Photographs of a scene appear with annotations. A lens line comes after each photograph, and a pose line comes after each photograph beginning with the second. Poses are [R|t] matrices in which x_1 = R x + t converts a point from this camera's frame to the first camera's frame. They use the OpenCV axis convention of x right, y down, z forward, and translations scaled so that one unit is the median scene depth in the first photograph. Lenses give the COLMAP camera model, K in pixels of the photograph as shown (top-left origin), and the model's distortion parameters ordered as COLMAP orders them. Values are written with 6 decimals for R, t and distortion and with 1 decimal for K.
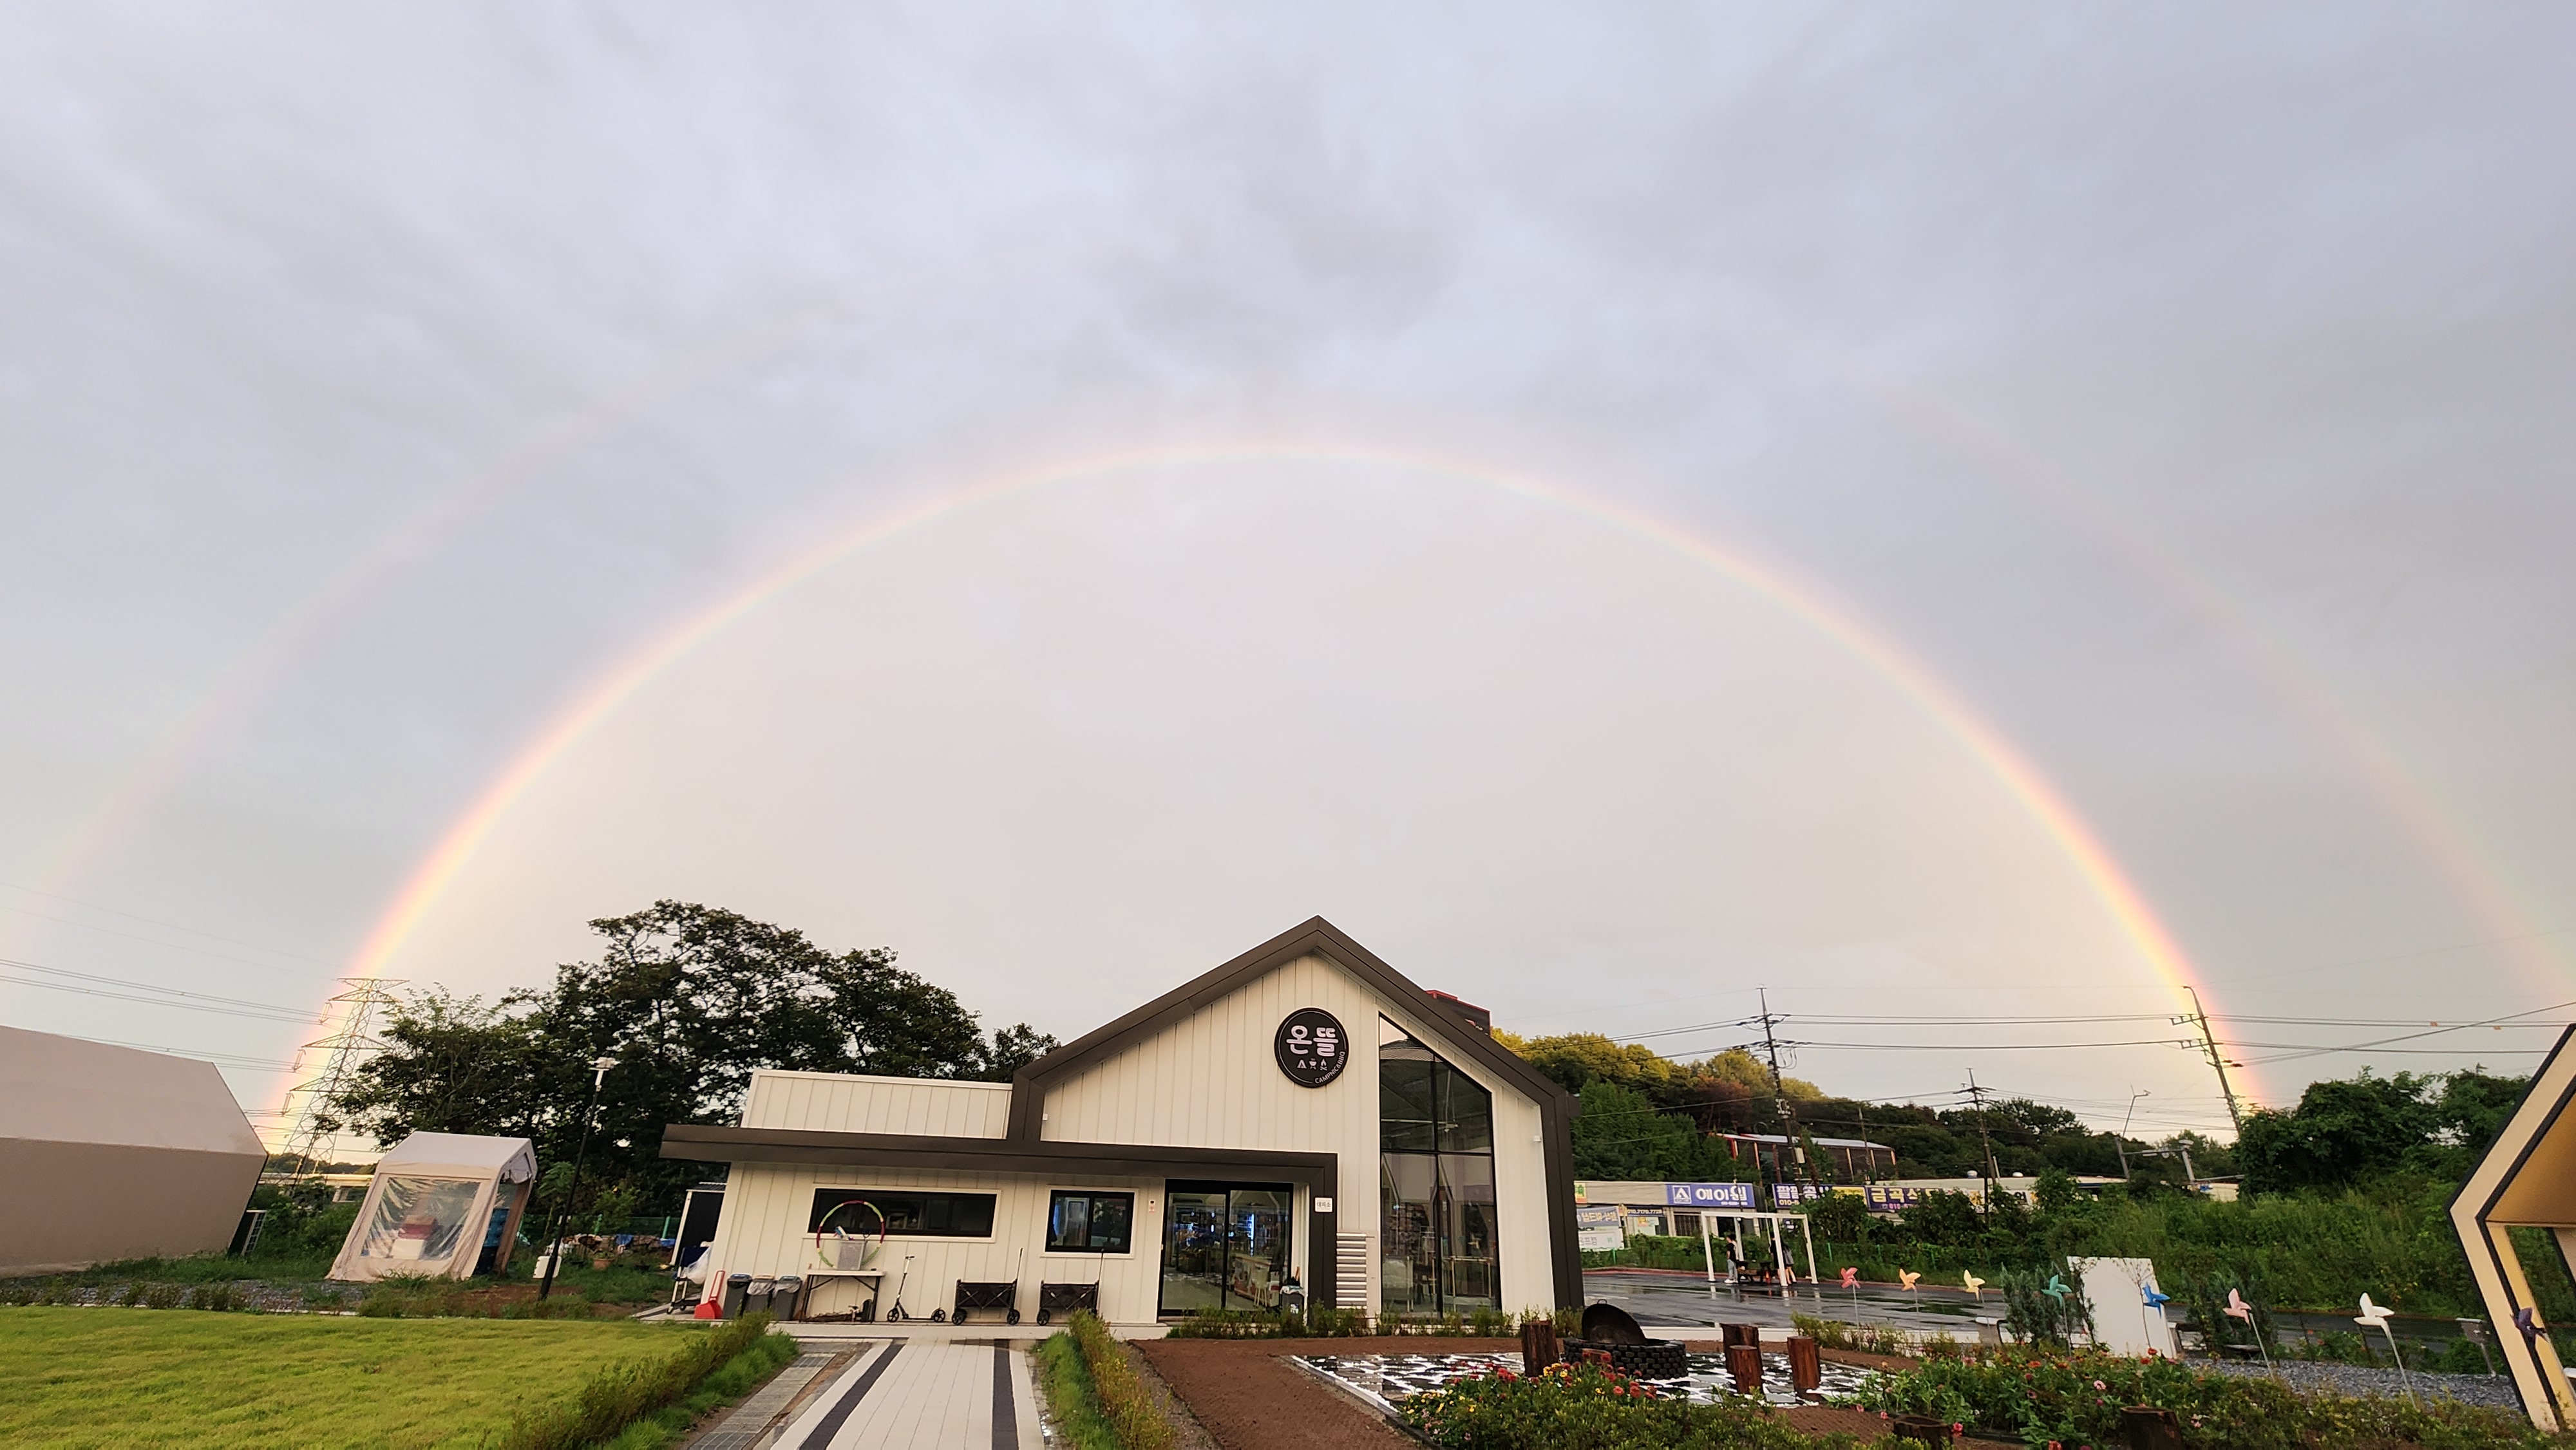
lens RADIAL K [[1030.2, 0, 1288.0], [0, 1030.2, 725.0], [0, 0, 1]] dist [0.002967, 0.000132]
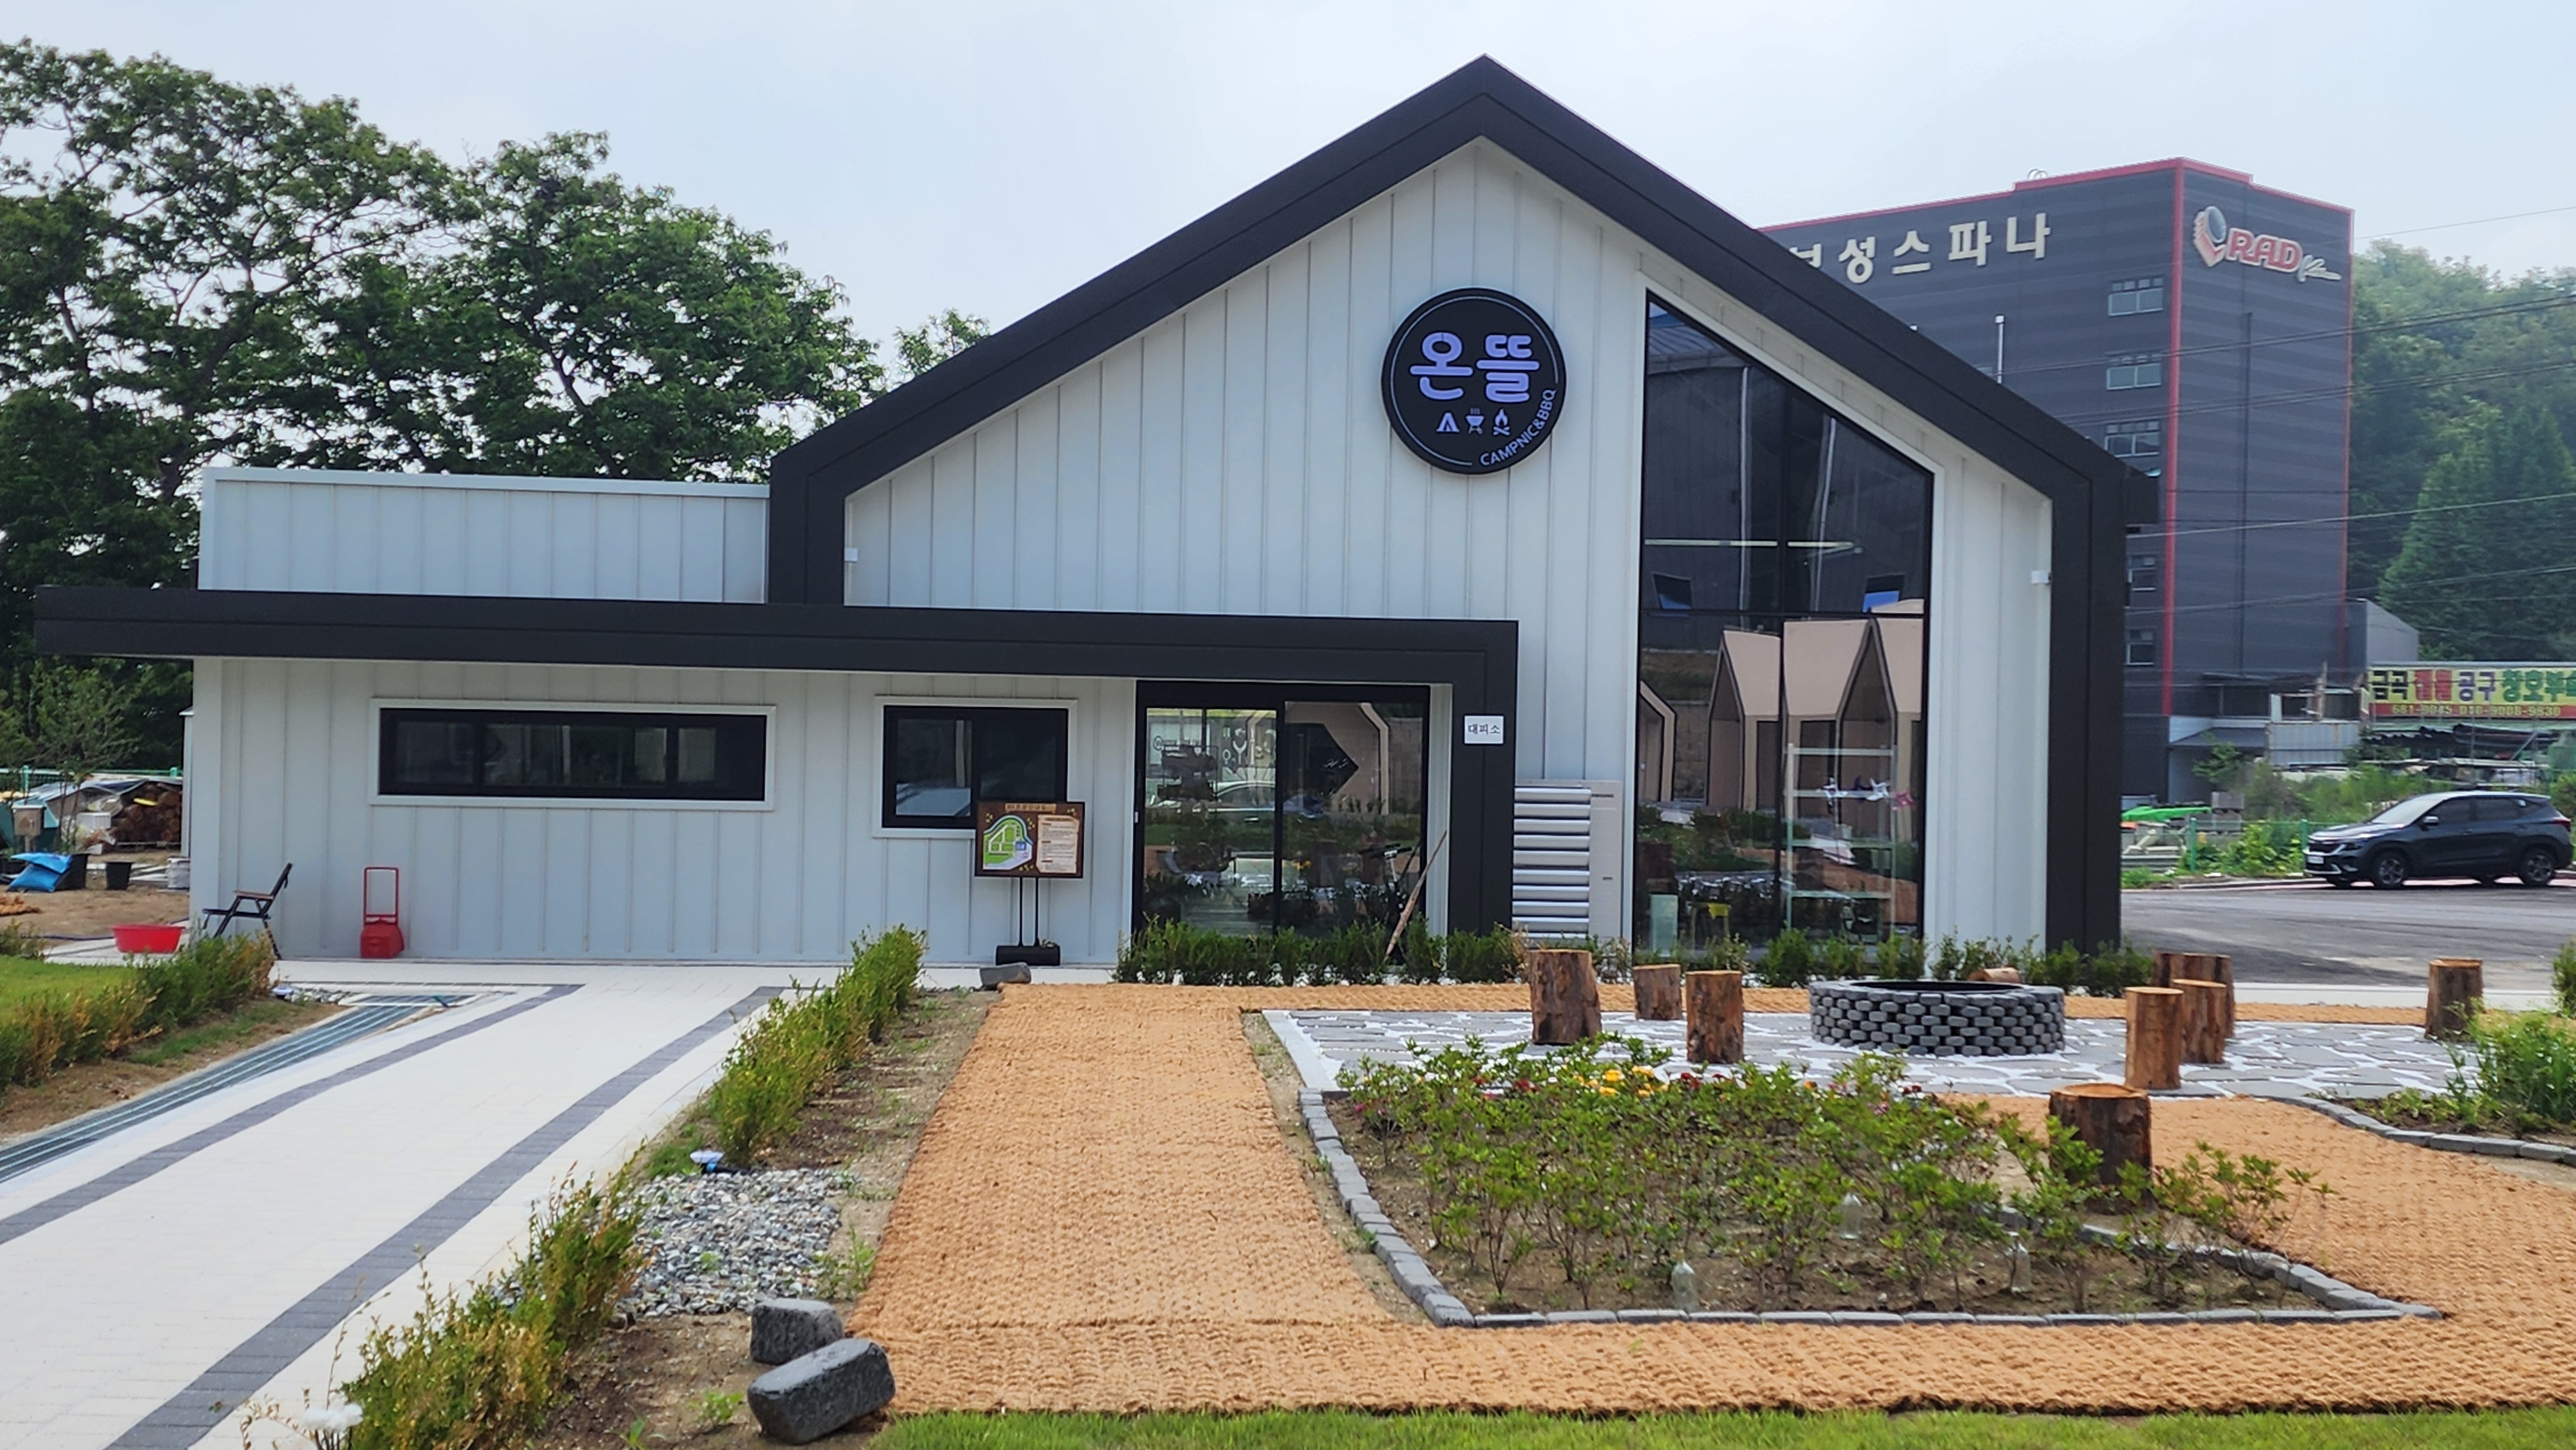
lens RADIAL K [[3036.4, 0, 1288.0], [0, 3036.4, 725.0], [0, 0, 1]] dist [0.010500, 0.004524]
pose [[0.983394, -0.006803, -0.181358, 0.166702], [0.082570, 0.906652, 0.413719, -0.069654], [0.161615, -0.421823, 0.892158, -0.148390]]
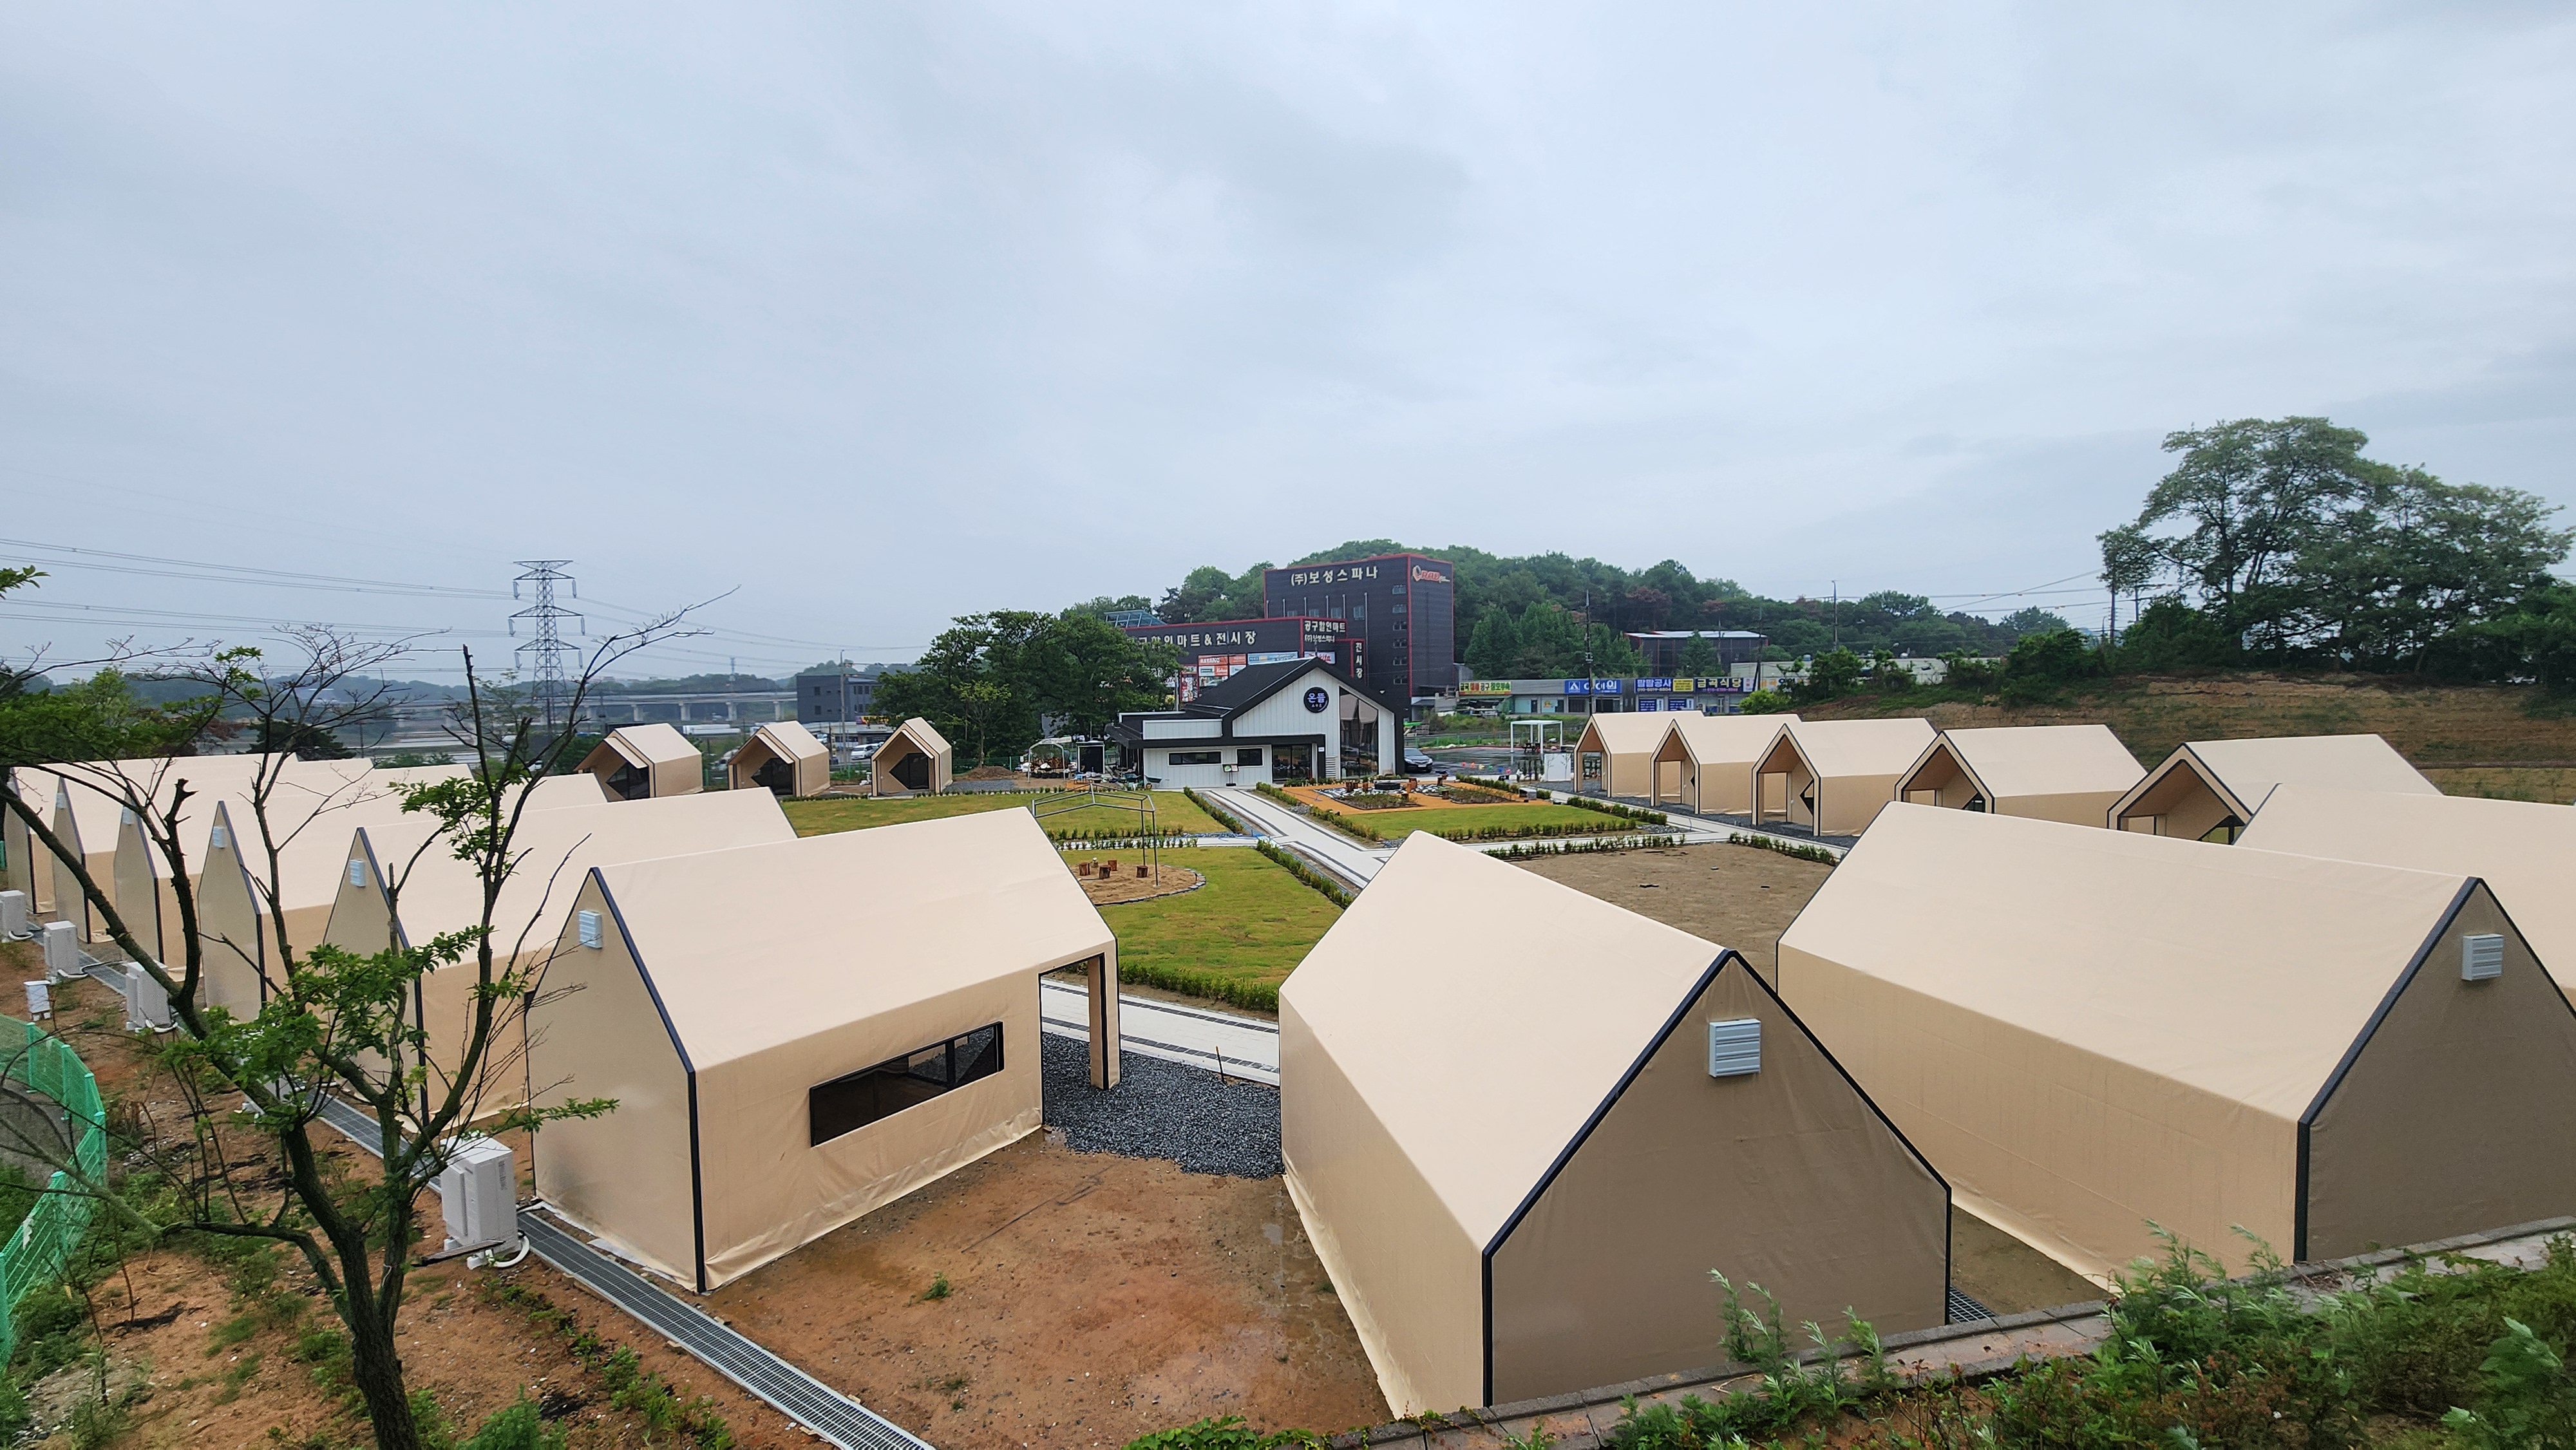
lens RADIAL K [[1030.2, 0, 1288.0], [0, 1030.2, 725.0], [0, 0, 1]] dist [0.002967, 0.000132]
pose [[0.998530, -0.049537, -0.022002, 0.004155], [0.054095, 0.885093, 0.462260, -0.978612], [-0.003425, -0.462771, 0.886471, -1.625096]]
